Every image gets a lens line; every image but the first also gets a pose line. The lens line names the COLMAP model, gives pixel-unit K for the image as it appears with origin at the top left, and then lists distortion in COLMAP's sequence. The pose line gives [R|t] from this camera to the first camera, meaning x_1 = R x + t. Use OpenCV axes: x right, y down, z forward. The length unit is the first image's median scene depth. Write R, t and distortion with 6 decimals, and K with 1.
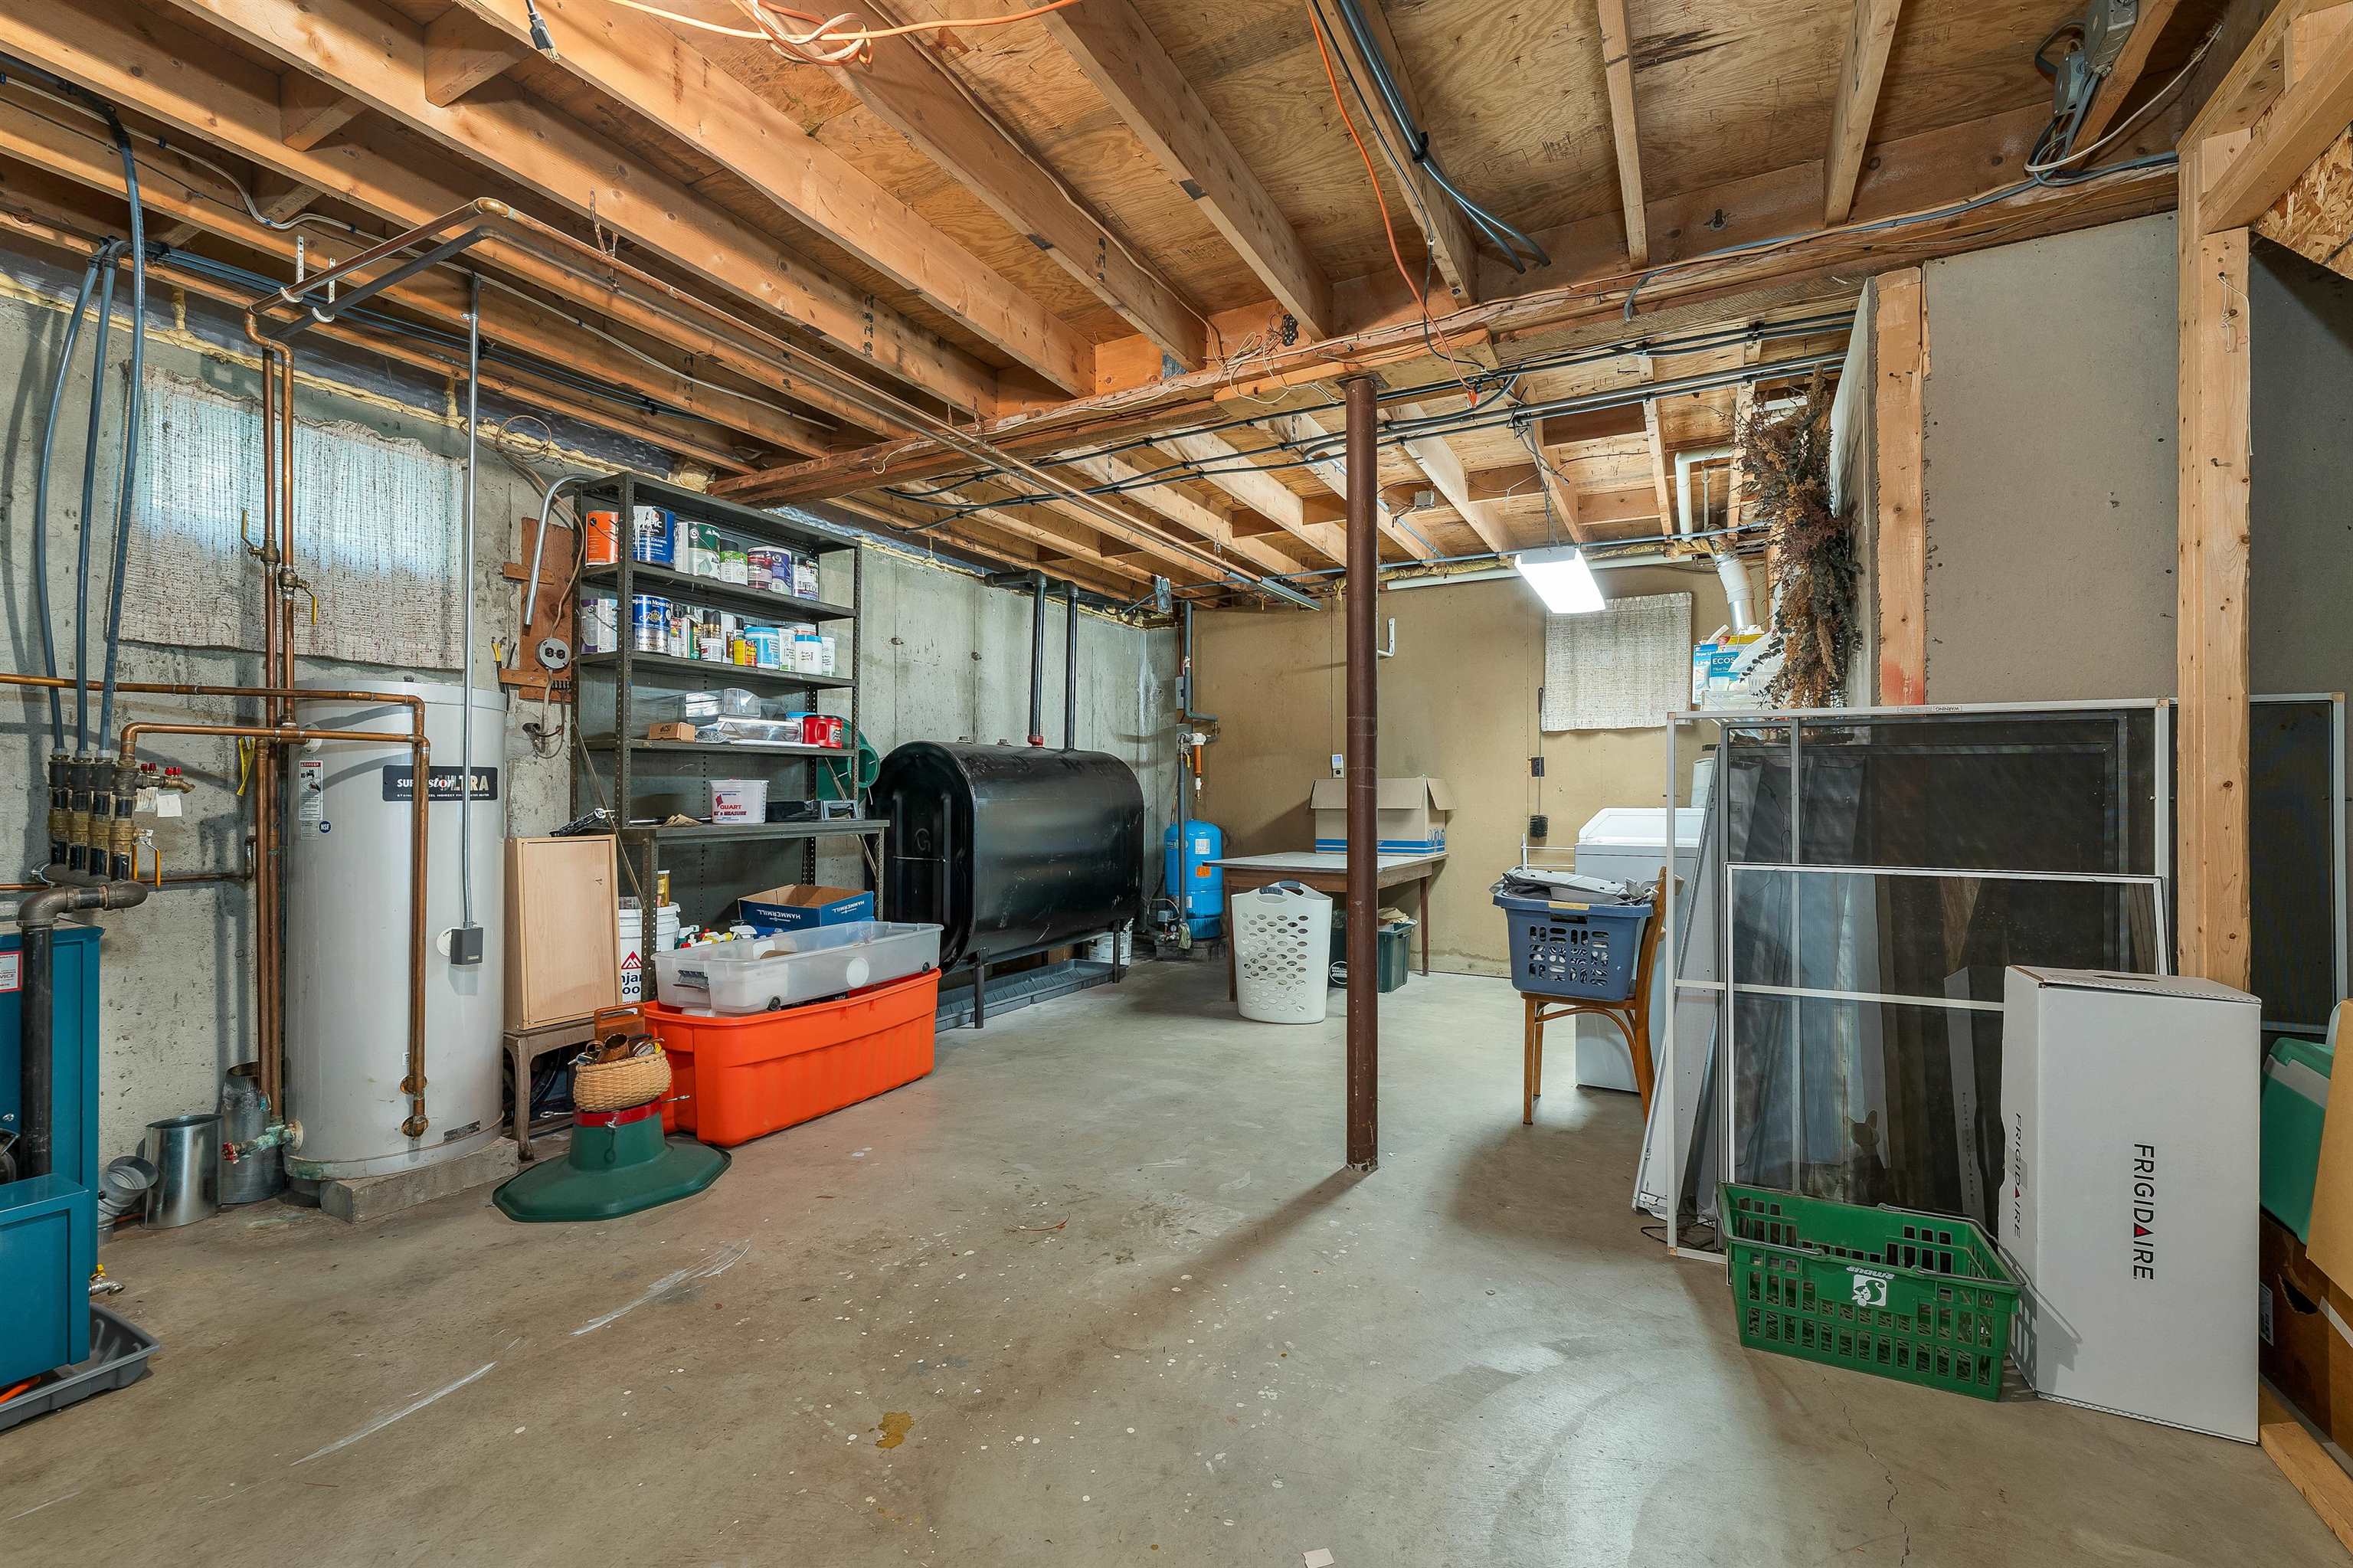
lens RADIAL K [[981.5, 0, 1181.1], [0, 981.5, 786.7], [0, 0, 1]] dist [-0.002966, 0.000300]
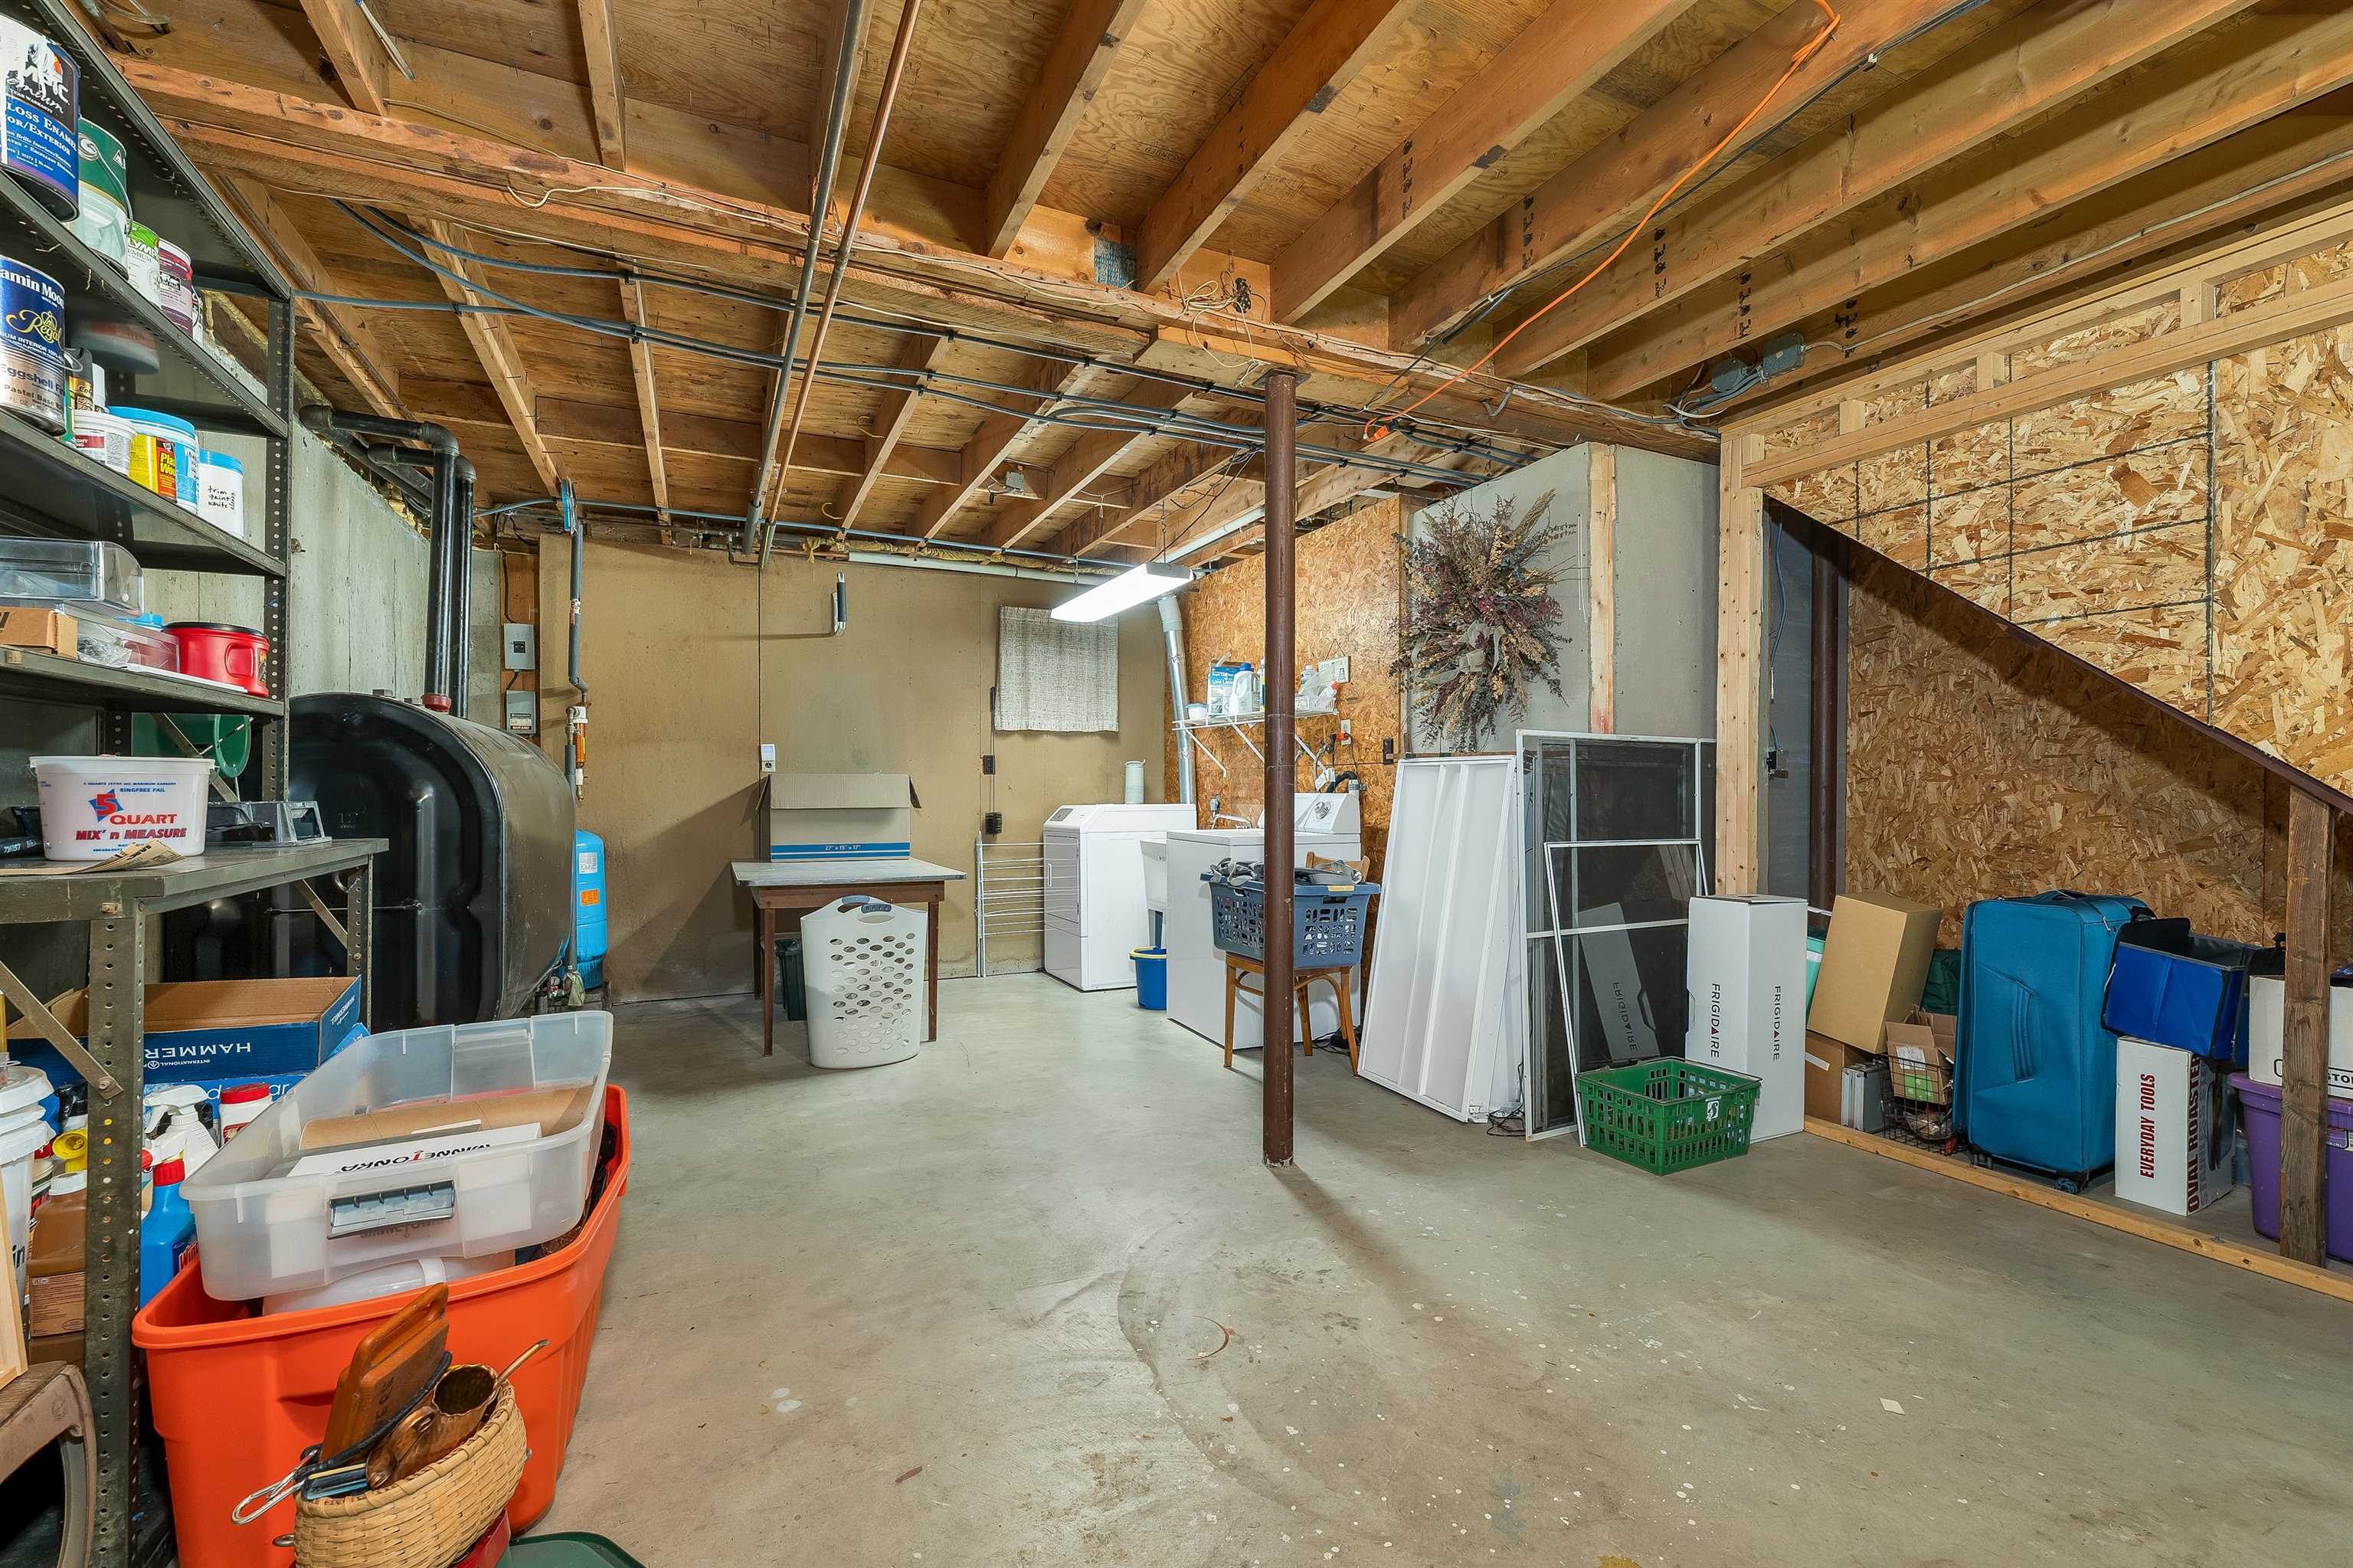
lens RADIAL K [[981.5, 0, 1182.1], [0, 981.5, 798.3], [0, 0, 1]] dist [-0.002966, 0.000300]
pose [[0.596932, -0.003716, 0.802283, -0.577498], [-0.007794, 0.999915, 0.010431, 0.003783], [-0.802254, -0.012480, 0.596852, 0.410468]]
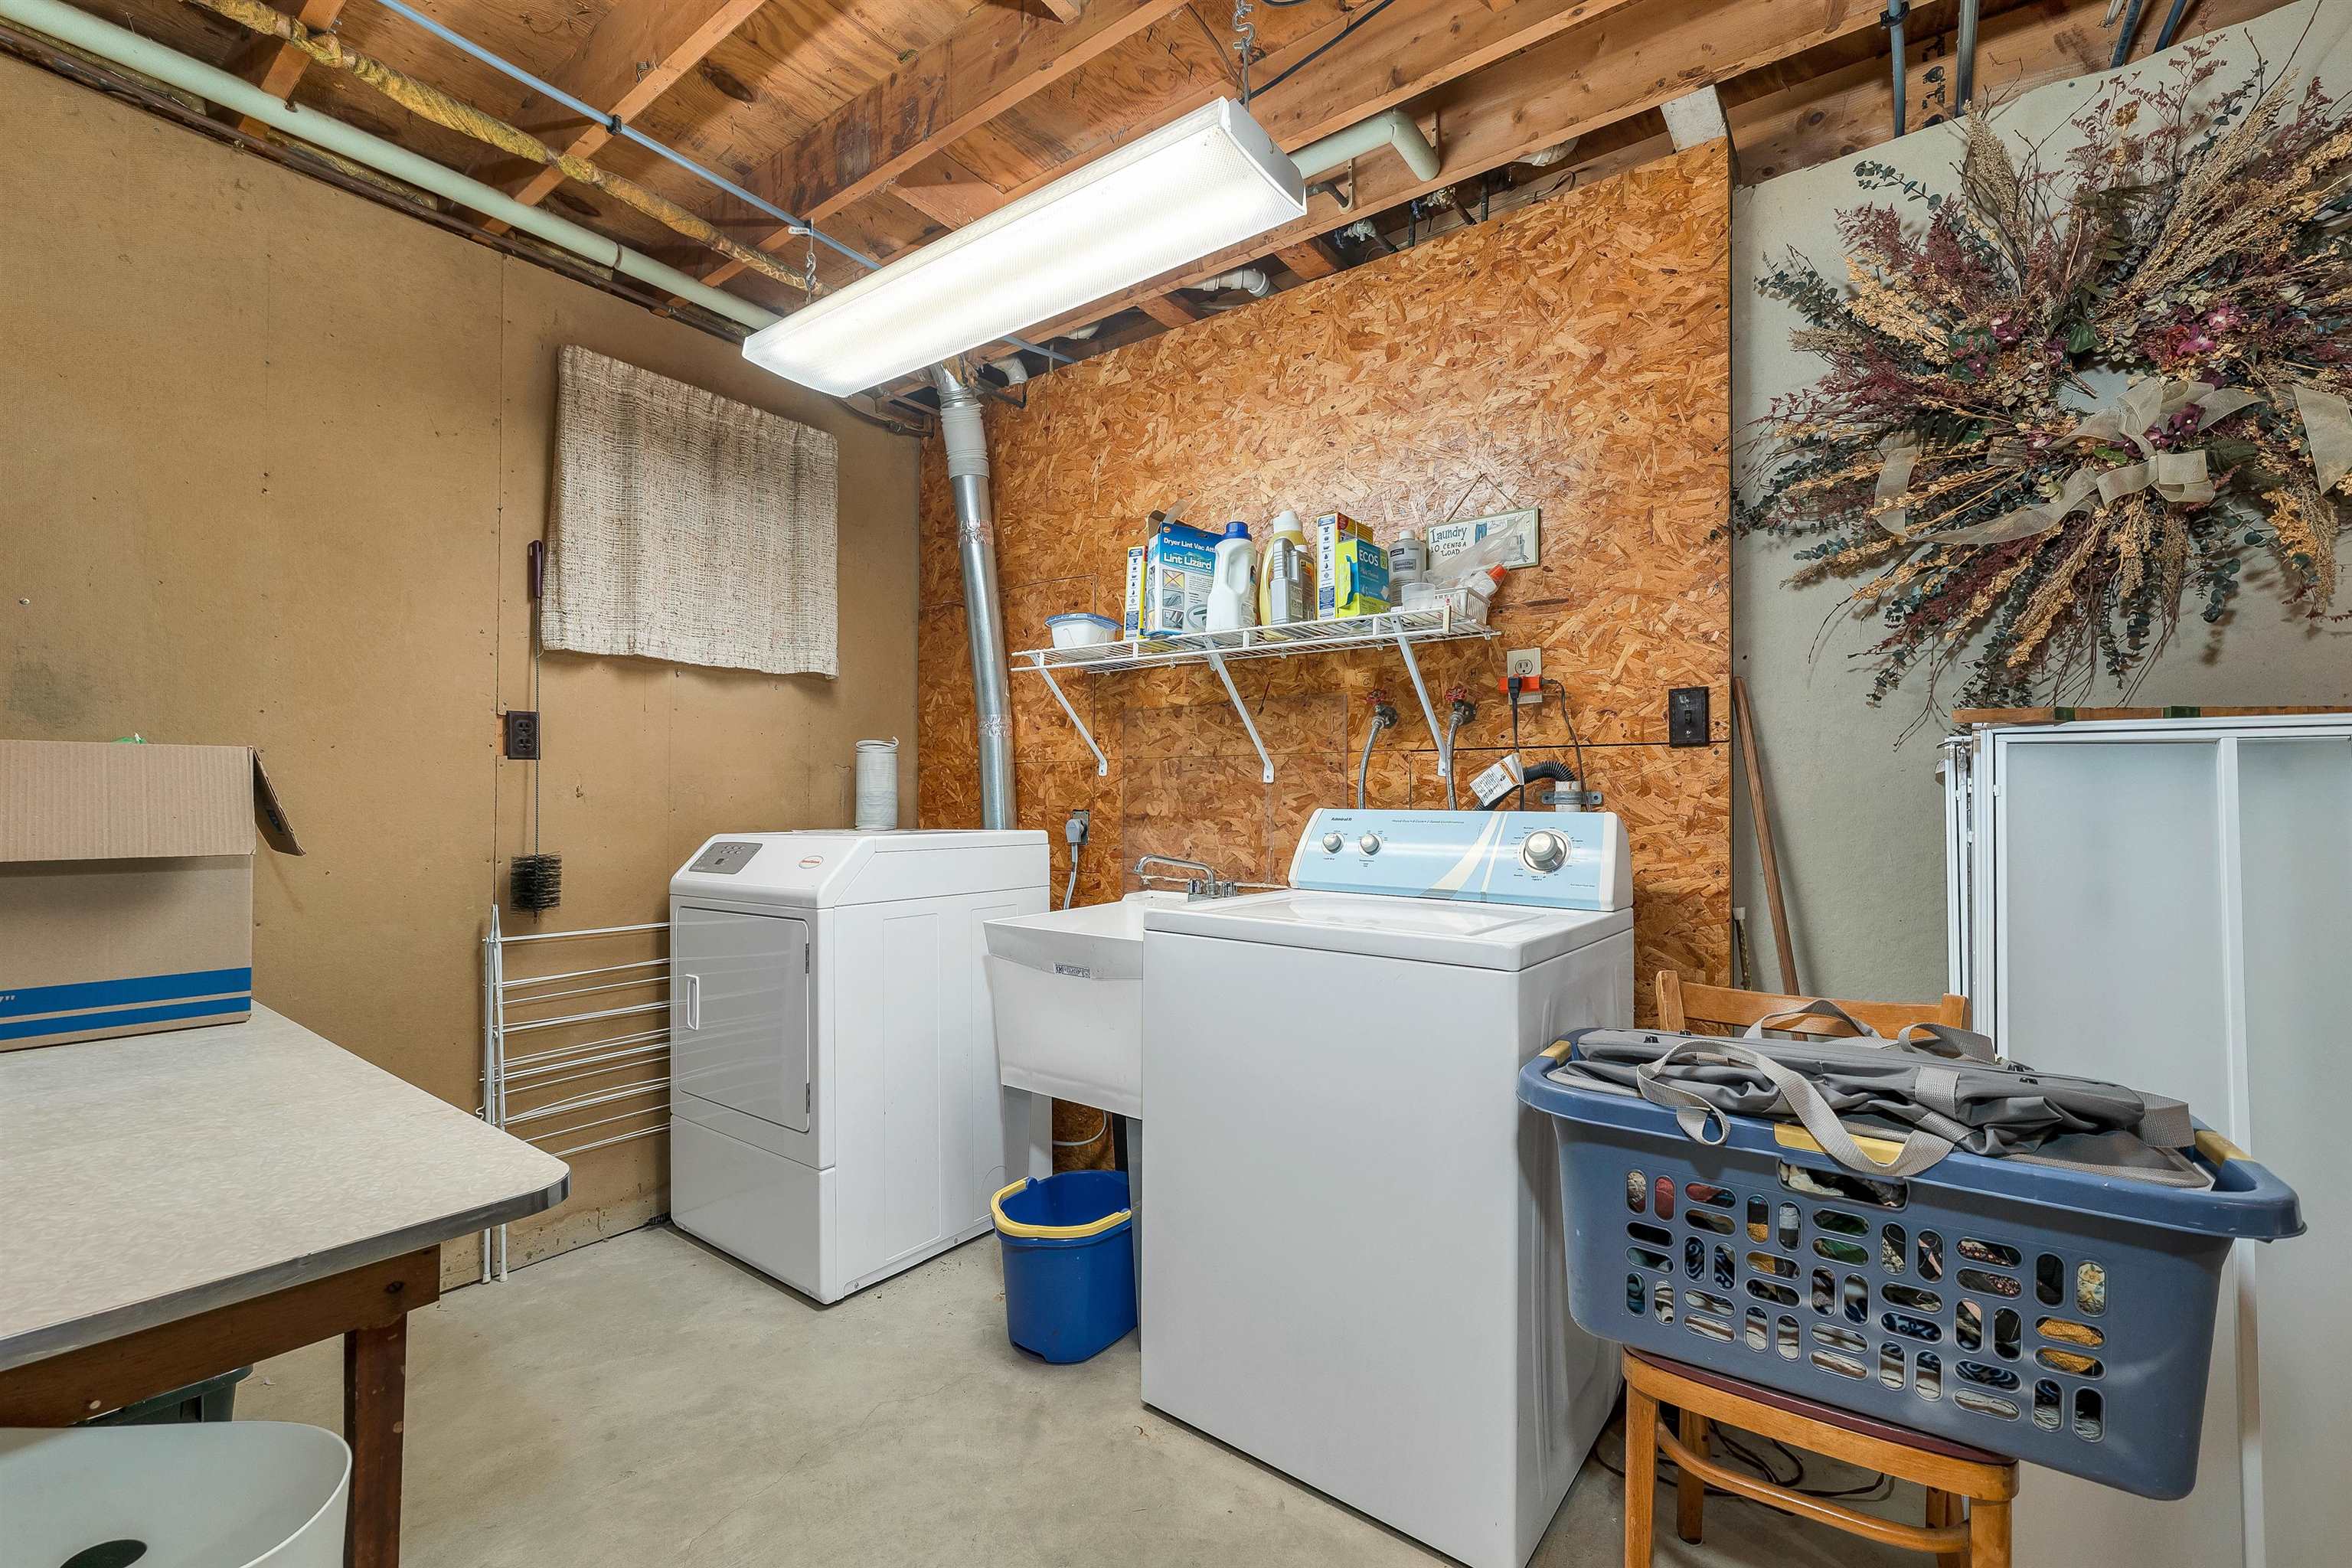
lens RADIAL K [[981.1, 0, 1178.2], [0, 981.1, 794.2], [0, 0, 1]] dist [-0.002966, 0.000300]
pose [[0.159949, 0.014235, 0.987023, 0.018374], [-0.012658, 0.999843, -0.012369, 0.009631], [-0.987044, -0.010515, 0.160105, 1.171041]]
